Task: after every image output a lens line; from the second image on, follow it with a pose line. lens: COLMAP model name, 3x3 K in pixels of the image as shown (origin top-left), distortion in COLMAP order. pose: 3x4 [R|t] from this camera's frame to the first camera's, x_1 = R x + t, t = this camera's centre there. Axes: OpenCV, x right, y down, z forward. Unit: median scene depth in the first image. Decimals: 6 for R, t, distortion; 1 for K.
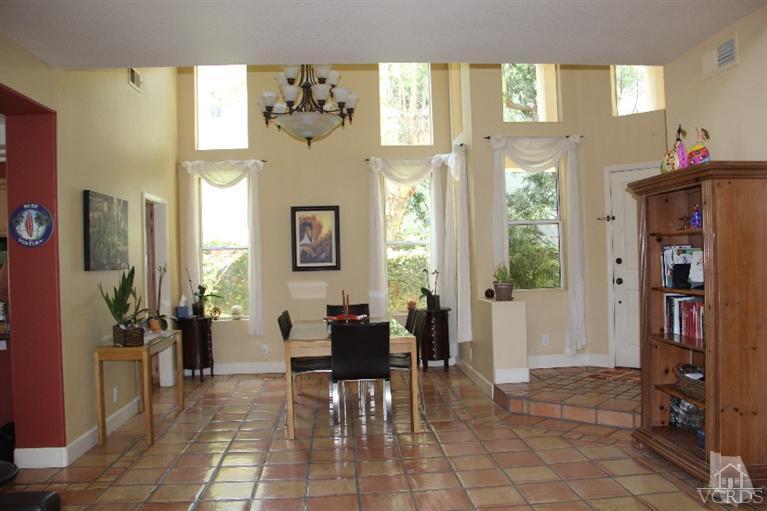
lens RADIAL K [[650.0, 0, 389.7], [0, 650.0, 258.7], [0, 0, 1]] dist [-0.170575, 0.155667]
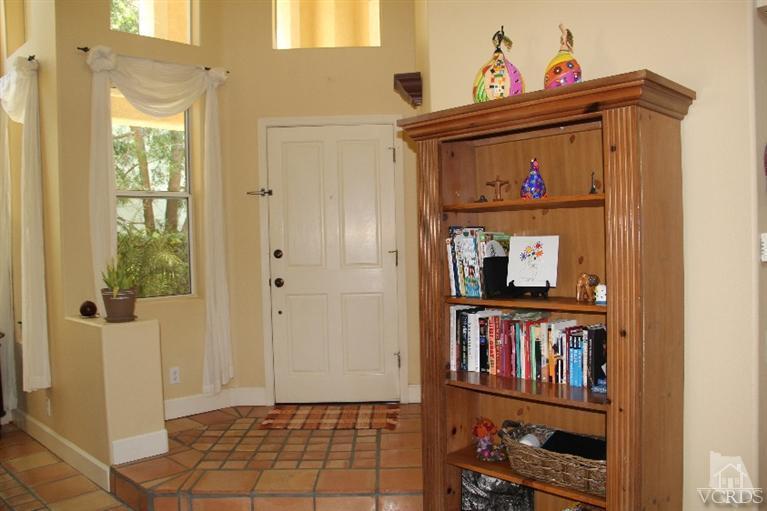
lens RADIAL K [[650.0, 0, 389.7], [0, 650.0, 258.7], [0, 0, 1]] dist [-0.170575, 0.155667]
pose [[0.759546, -0.008042, 0.650404, -0.010566], [0.001844, 0.999946, 0.010209, 0.001806], [-0.650452, -0.006555, 0.759519, 0.353289]]
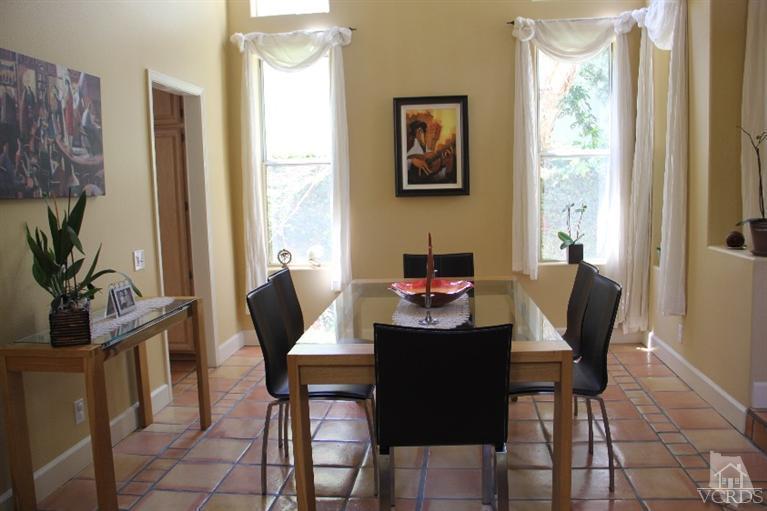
lens RADIAL K [[650.0, 0, 389.7], [0, 650.0, 258.7], [0, 0, 1]] dist [-0.170575, 0.155667]
pose [[0.983138, 0.019913, -0.181780, -0.038837], [0.001719, 0.993003, 0.118074, 0.004693], [0.182860, -0.116396, 0.976225, 0.382181]]
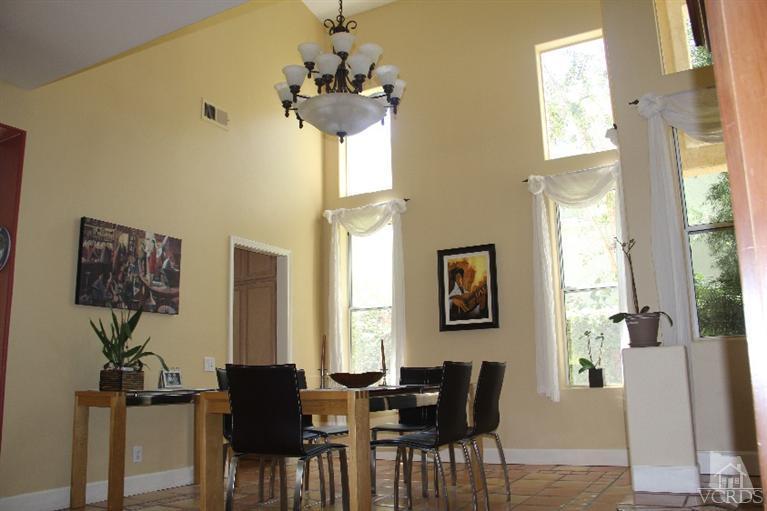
lens RADIAL K [[650.0, 0, 389.7], [0, 650.0, 258.7], [0, 0, 1]] dist [-0.170575, 0.155667]
pose [[0.831495, -0.092982, -0.547695, 0.265429], [0.000746, 0.986079, -0.166274, 0.070765], [0.555531, 0.137848, 0.819990, 0.339654]]
